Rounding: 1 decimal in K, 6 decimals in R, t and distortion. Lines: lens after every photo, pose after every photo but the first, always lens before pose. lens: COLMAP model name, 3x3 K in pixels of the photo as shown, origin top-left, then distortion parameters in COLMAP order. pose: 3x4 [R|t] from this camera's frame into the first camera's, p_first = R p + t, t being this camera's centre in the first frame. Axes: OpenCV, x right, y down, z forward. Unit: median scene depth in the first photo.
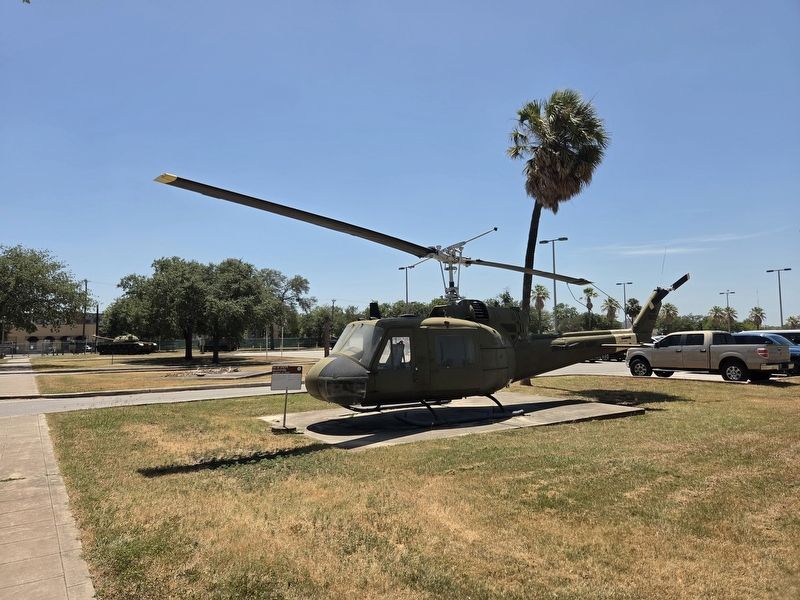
lens RADIAL K [[492.8, 0, 400.0], [0, 492.8, 300.0], [0, 0, 1]] dist [0.003401, -0.000710]
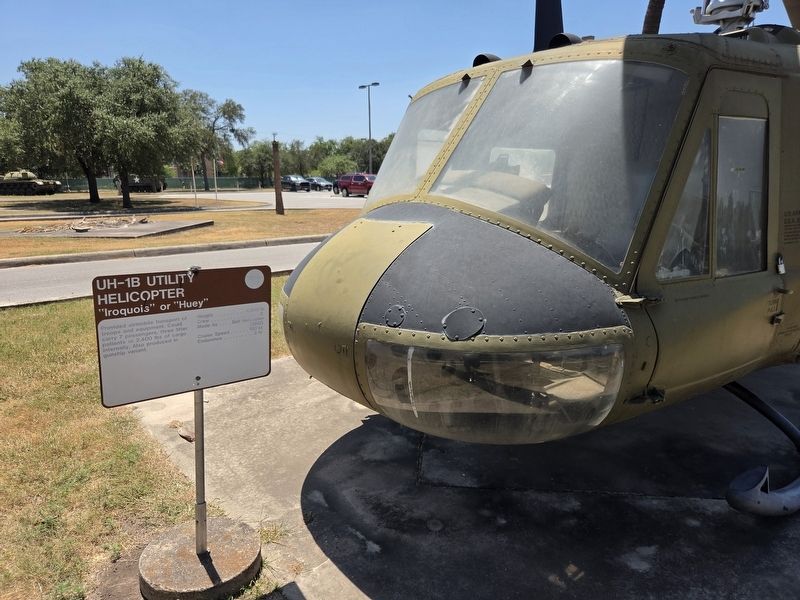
lens RADIAL K [[492.8, 0, 400.0], [0, 492.8, 300.0], [0, 0, 1]] dist [0.003401, -0.000710]
pose [[0.994097, -0.017613, 0.107058, -0.030966], [-0.016552, 0.950565, 0.310083, 0.015814], [-0.107227, -0.310024, 0.944663, 0.148360]]
